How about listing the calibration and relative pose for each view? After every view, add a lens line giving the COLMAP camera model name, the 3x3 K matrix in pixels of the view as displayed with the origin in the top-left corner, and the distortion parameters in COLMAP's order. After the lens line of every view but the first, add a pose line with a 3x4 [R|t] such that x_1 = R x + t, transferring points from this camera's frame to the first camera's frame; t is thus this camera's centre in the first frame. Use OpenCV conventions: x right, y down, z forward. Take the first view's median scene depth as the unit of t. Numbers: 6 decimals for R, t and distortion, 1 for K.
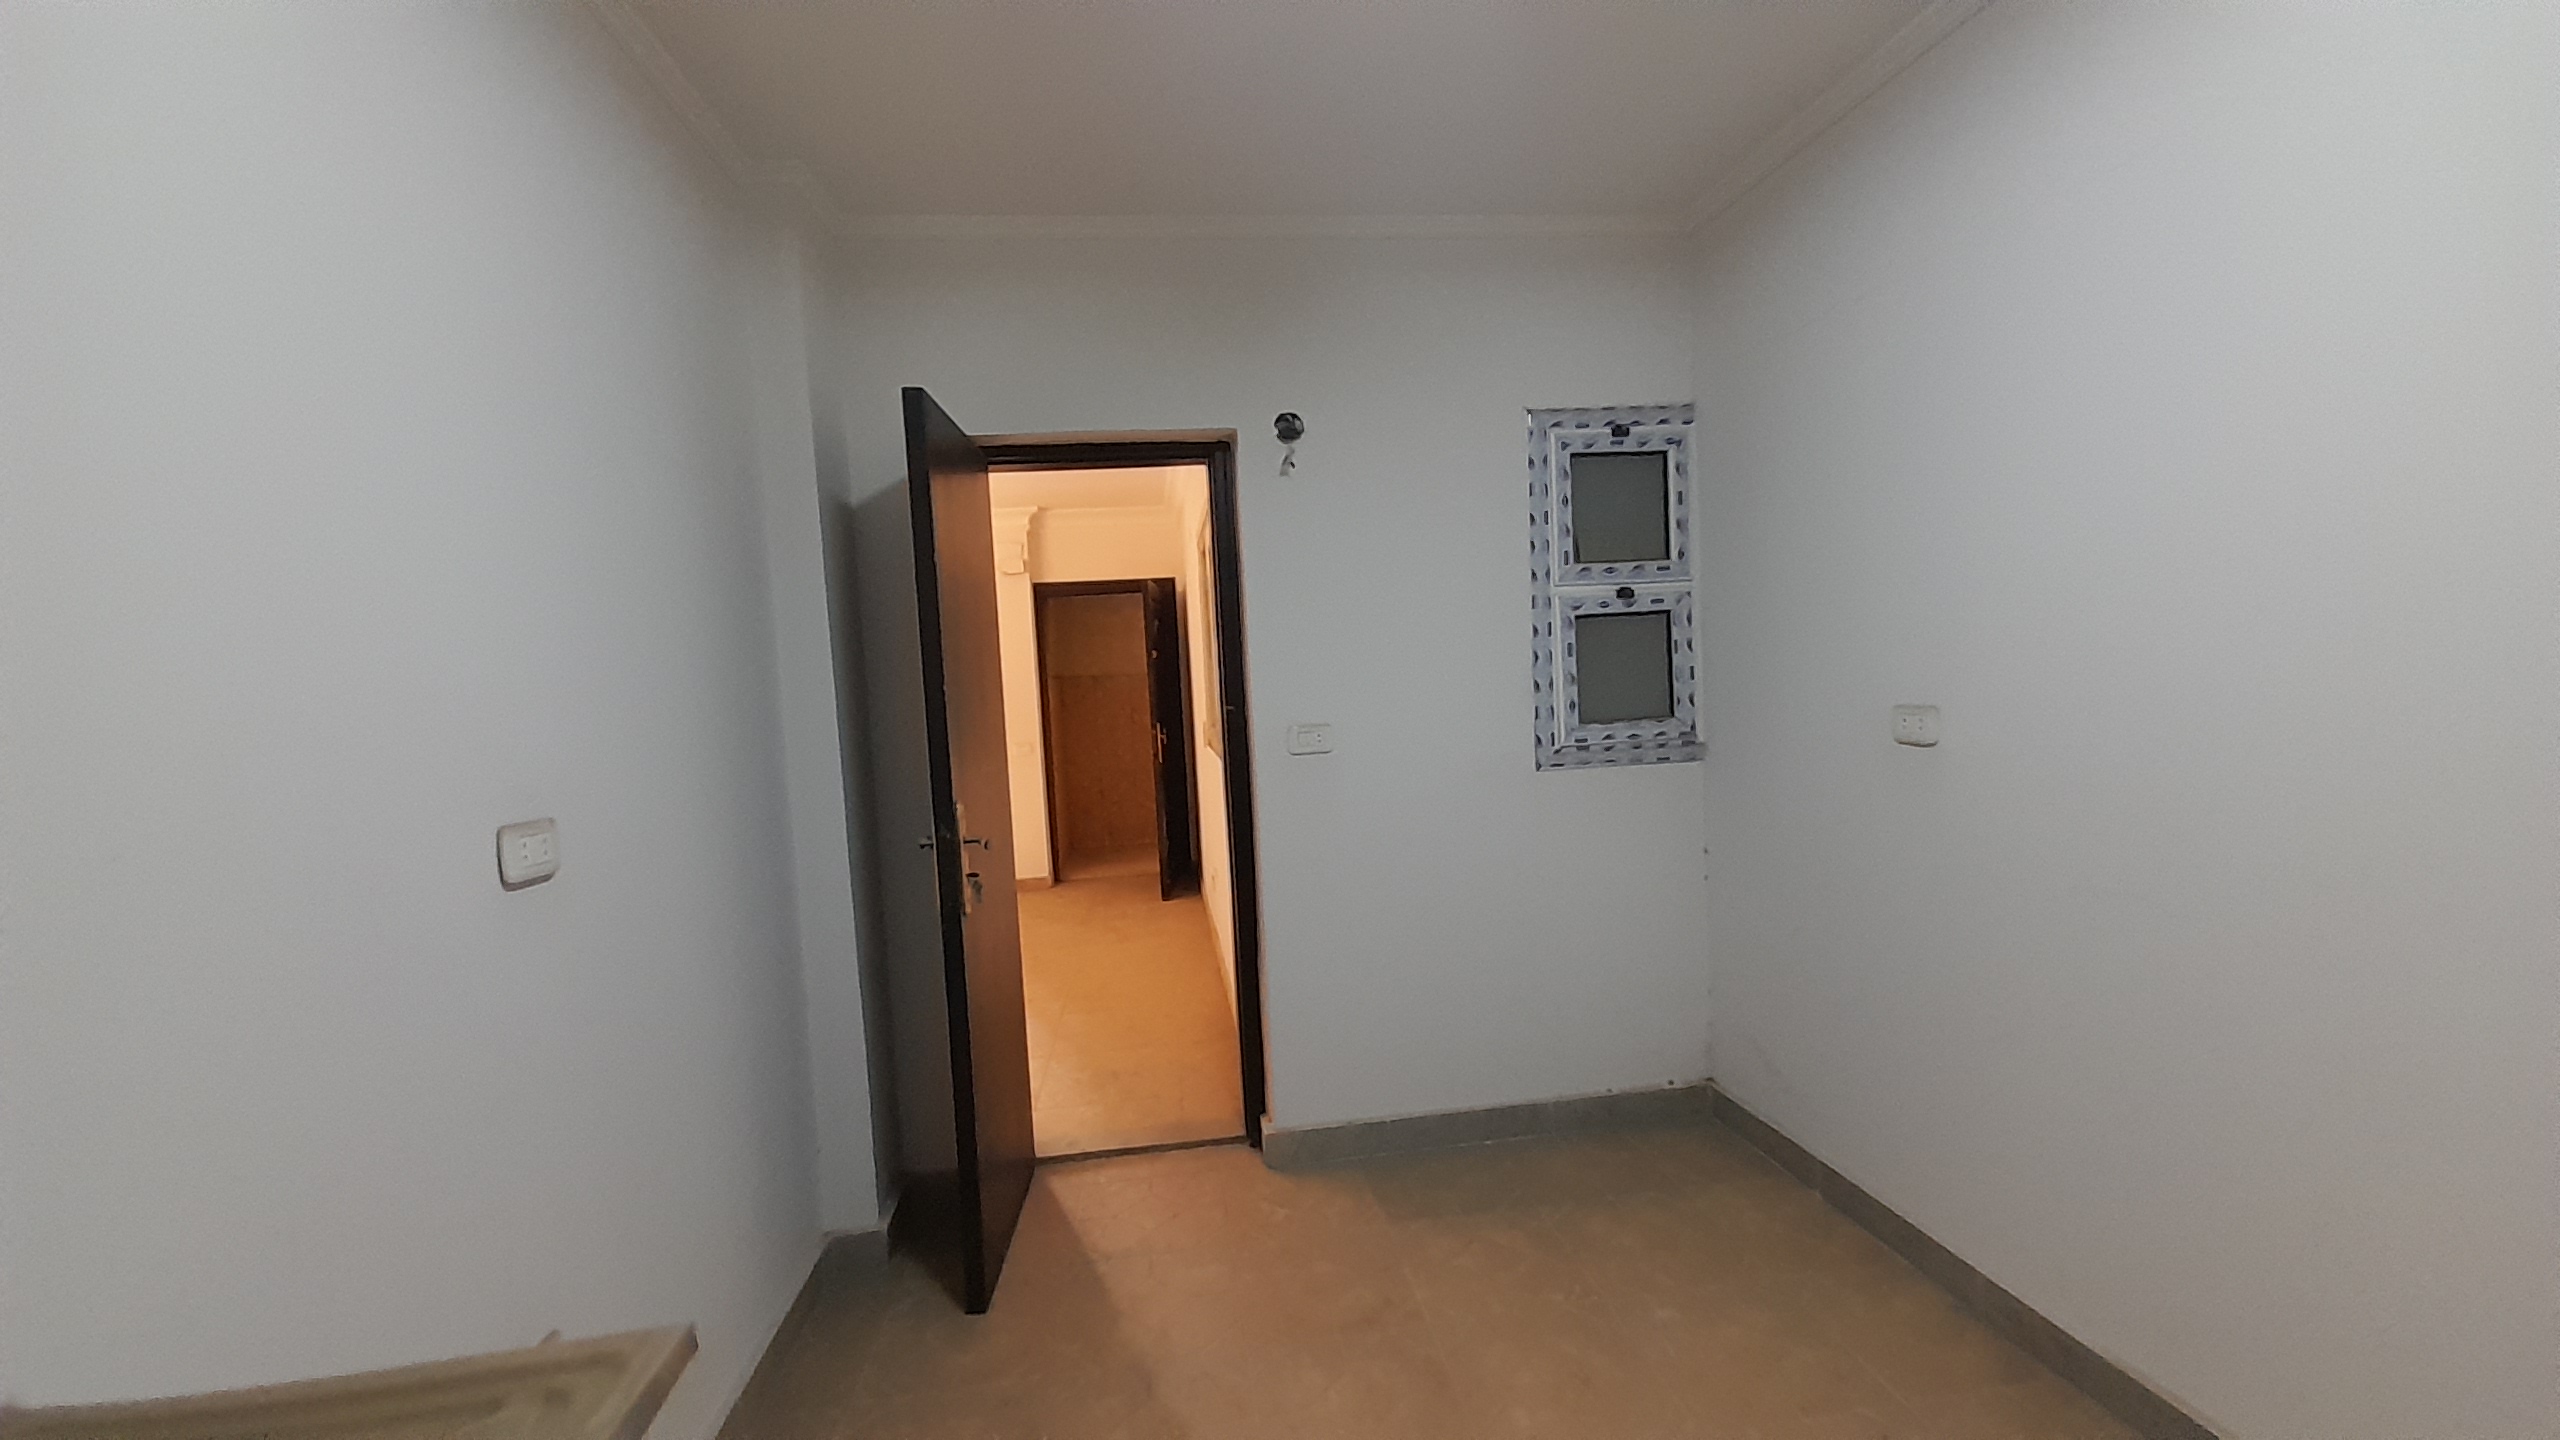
lens RADIAL K [[1013.8, 0, 1284.8], [0, 1013.8, 733.1], [0, 0, 1]] dist [0.000367, -0.000036]
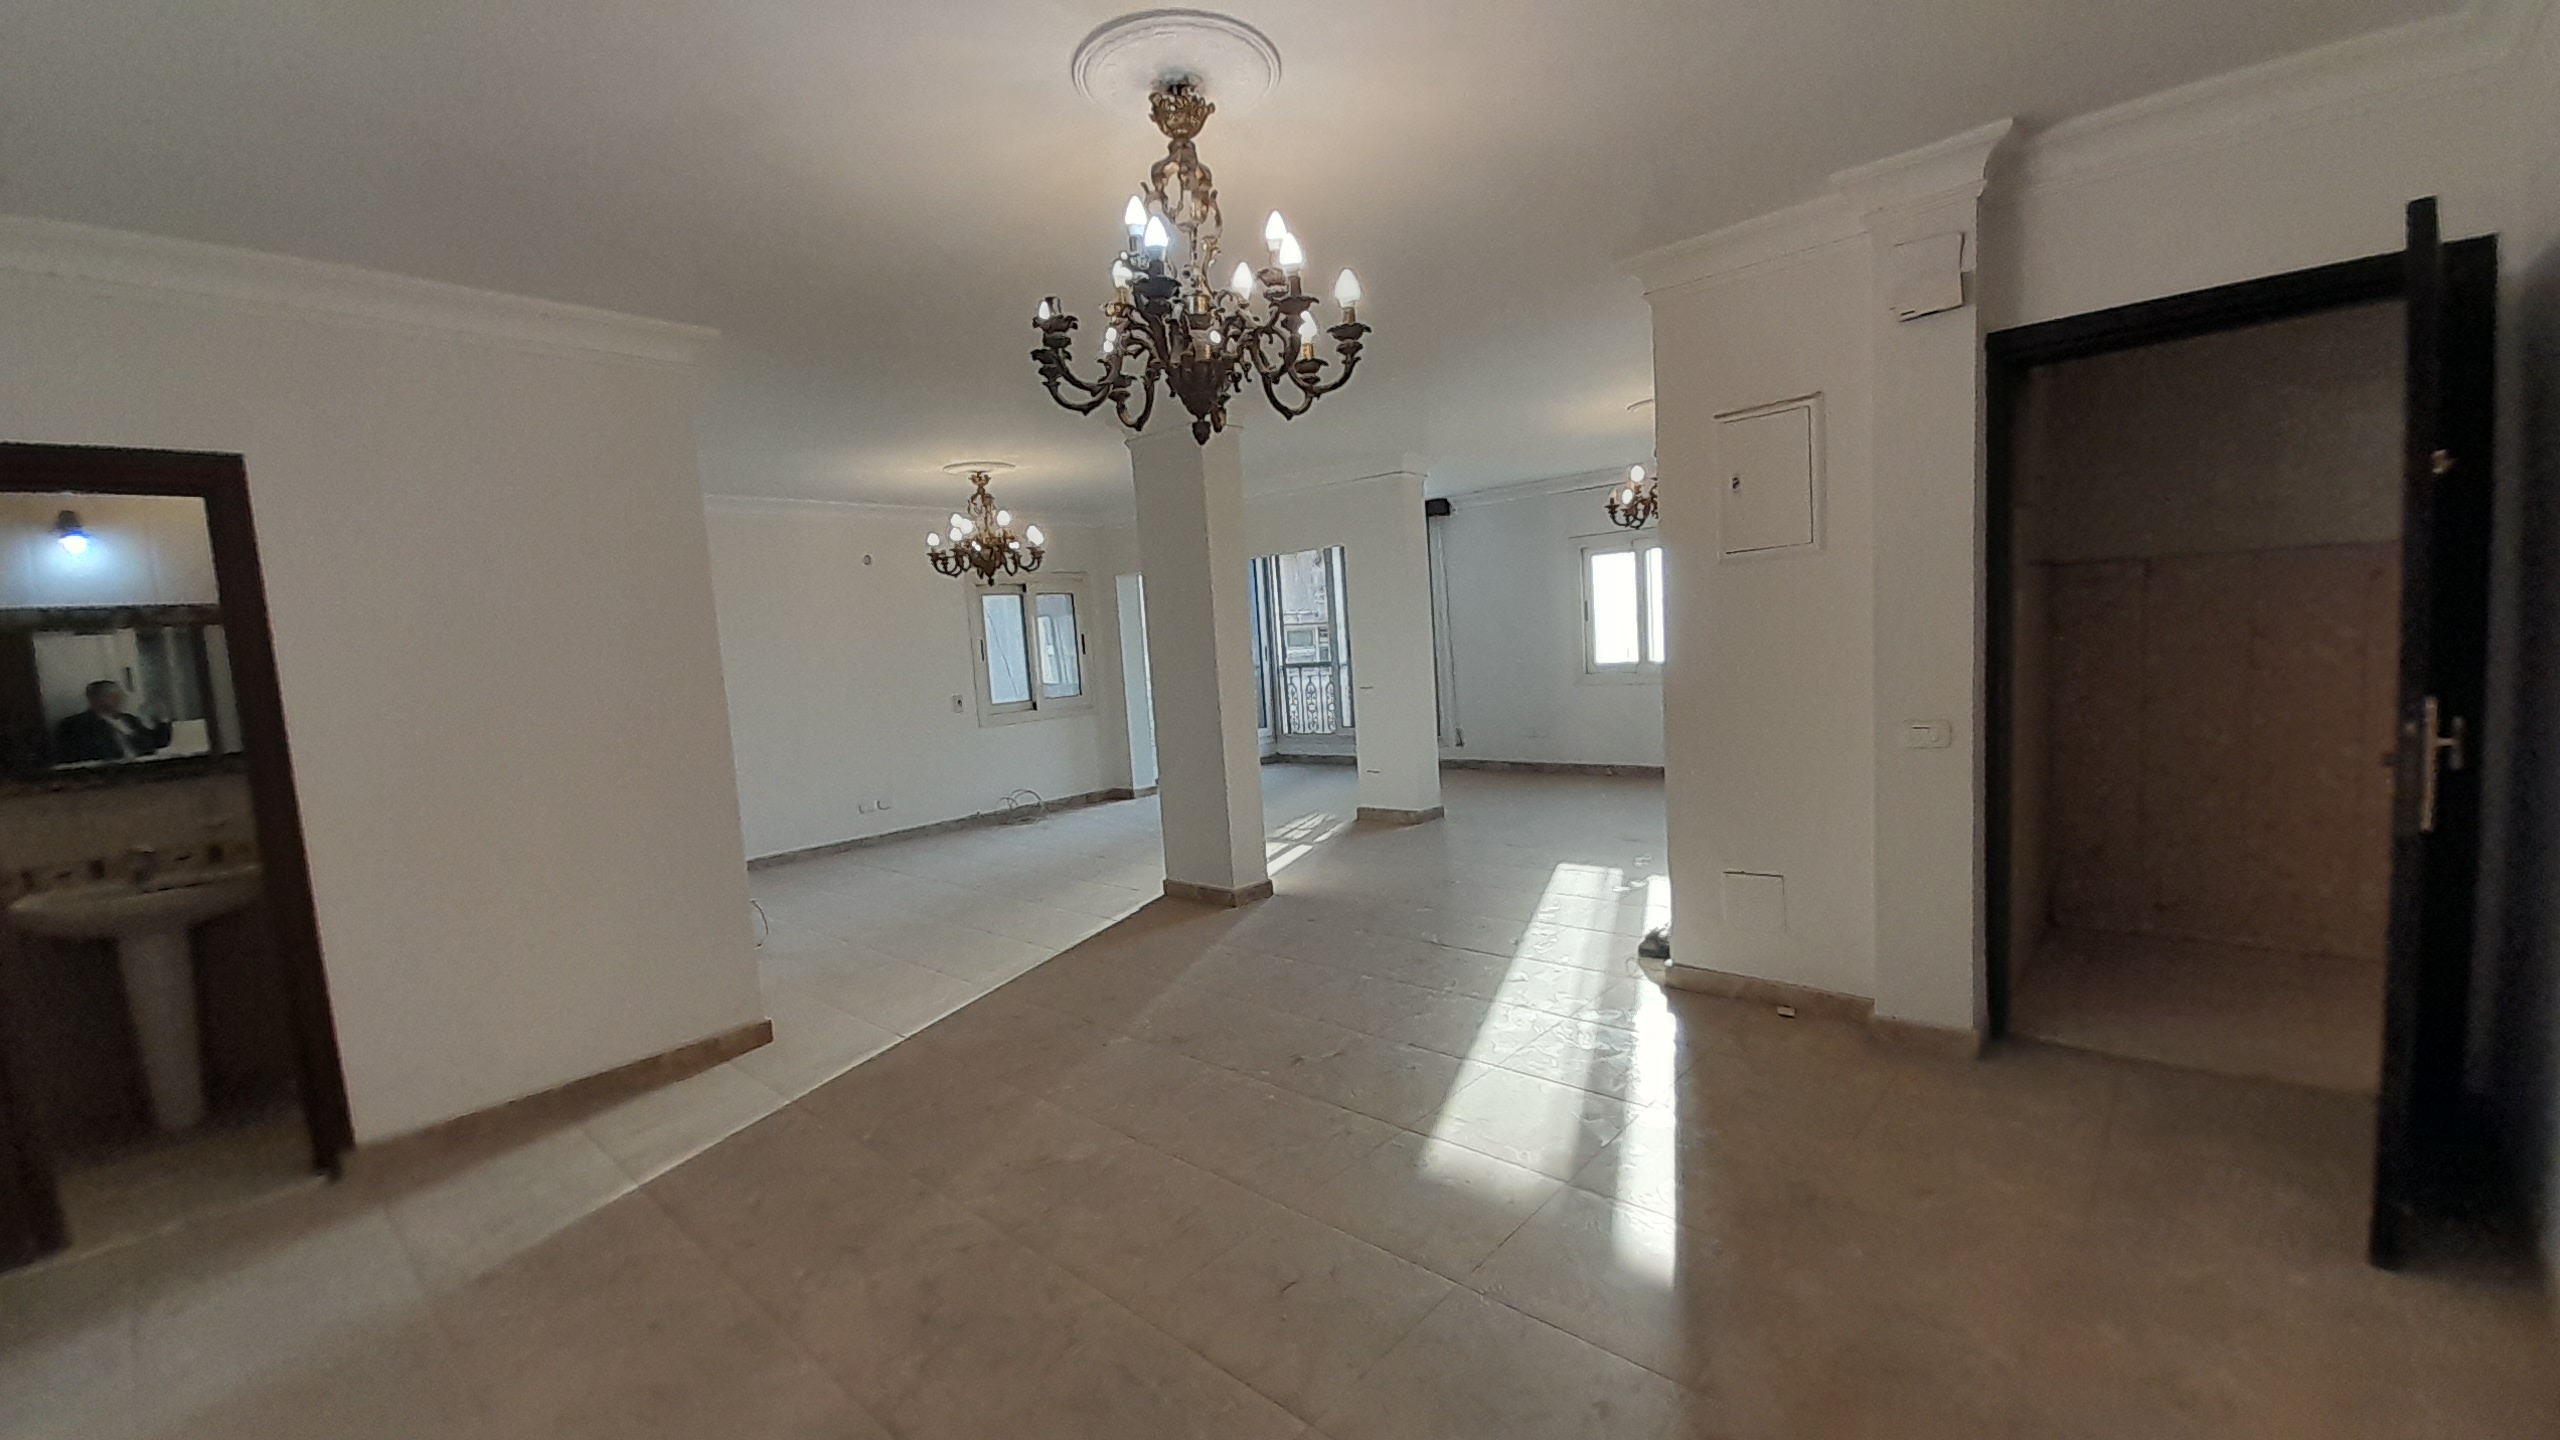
lens RADIAL K [[1013.8, 0, 1284.8], [0, 1013.8, 733.1], [0, 0, 1]] dist [0.000367, -0.000036]
pose [[0.646235, 0.082114, -0.758708, -0.107102], [-0.011420, 0.995123, 0.097974, -0.023067], [0.763053, -0.054650, 0.644022, 0.510825]]
